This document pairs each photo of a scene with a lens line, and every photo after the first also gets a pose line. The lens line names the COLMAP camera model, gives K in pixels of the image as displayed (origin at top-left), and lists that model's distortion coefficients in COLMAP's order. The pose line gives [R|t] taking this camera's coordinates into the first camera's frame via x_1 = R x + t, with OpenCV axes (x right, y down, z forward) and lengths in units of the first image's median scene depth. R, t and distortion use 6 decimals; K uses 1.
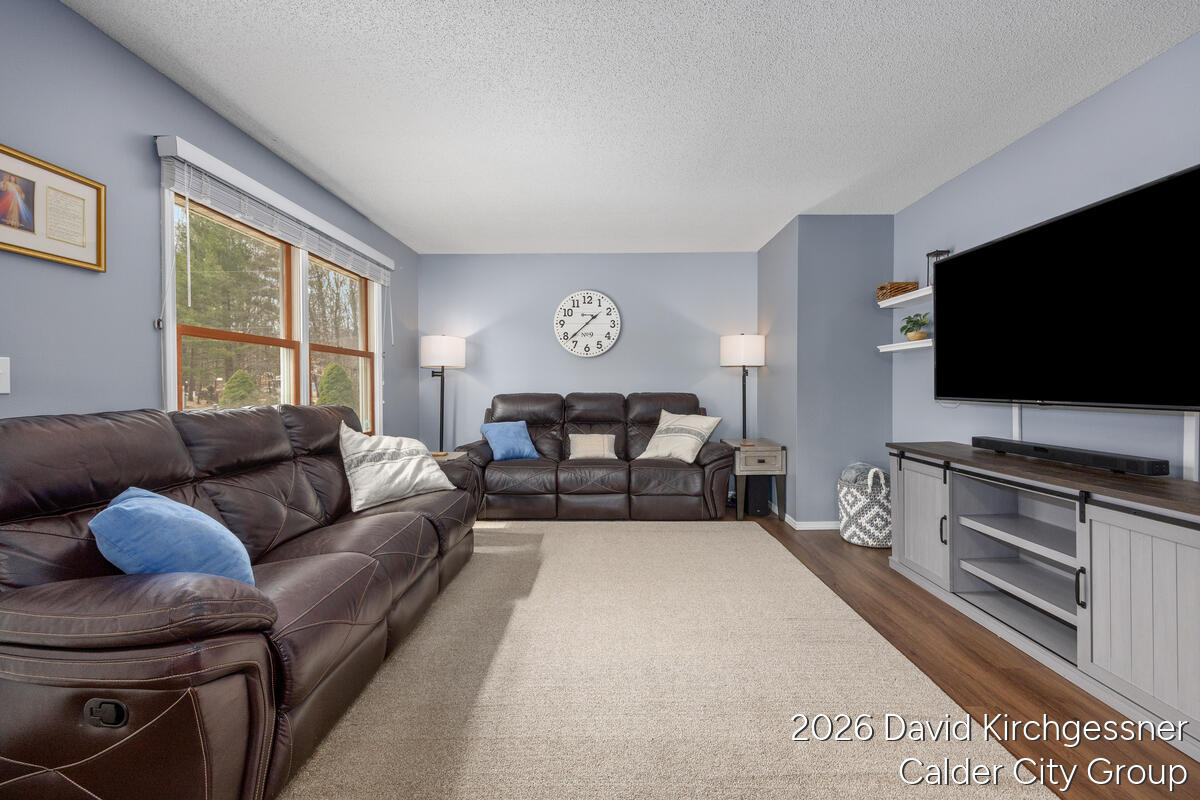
lens RADIAL K [[483.9, 0, 601.0], [0, 483.9, 389.7], [0, 0, 1]] dist [0.000066, -0.000017]
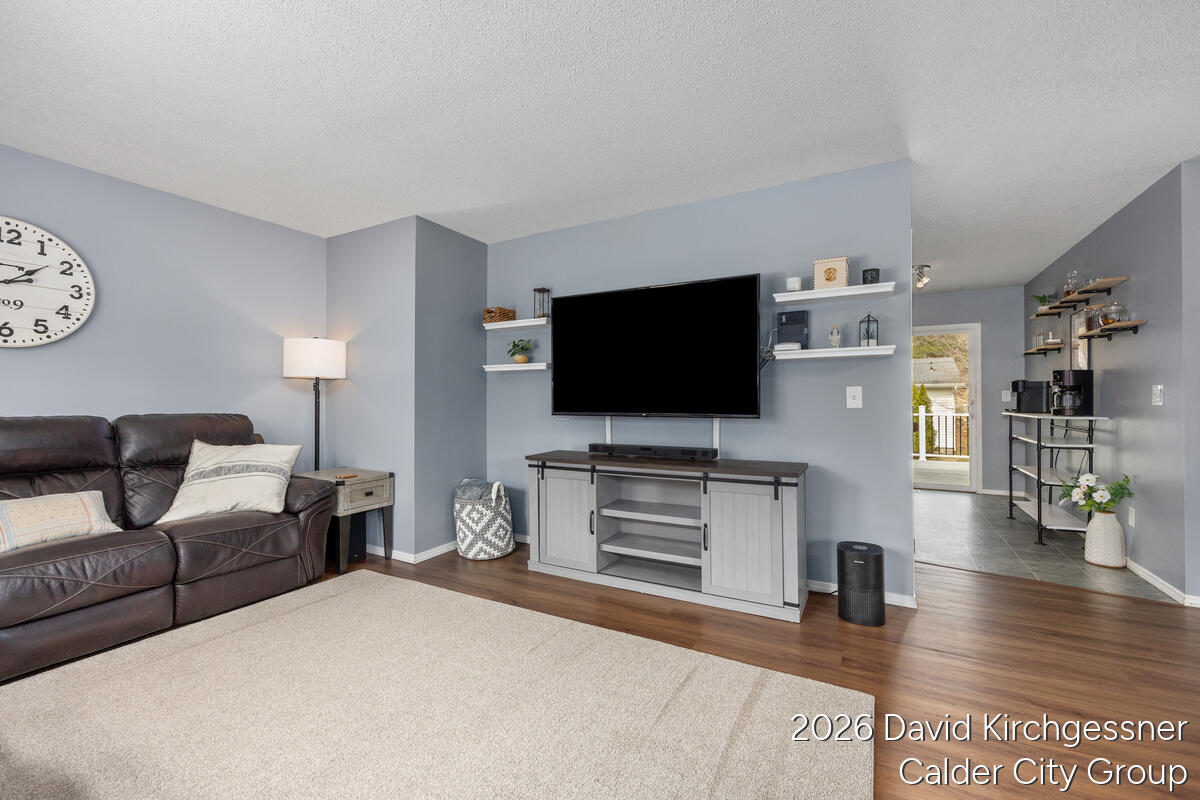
lens RADIAL K [[497.8, 0, 600.0], [0, 497.8, 400.0], [0, 0, 1]] dist [0.000350, 0.000042]
pose [[0.476720, 0.006600, 0.879031, -0.270843], [0.006869, 0.999913, -0.011233, -0.001597], [-0.879029, 0.011393, 0.476633, 0.279471]]
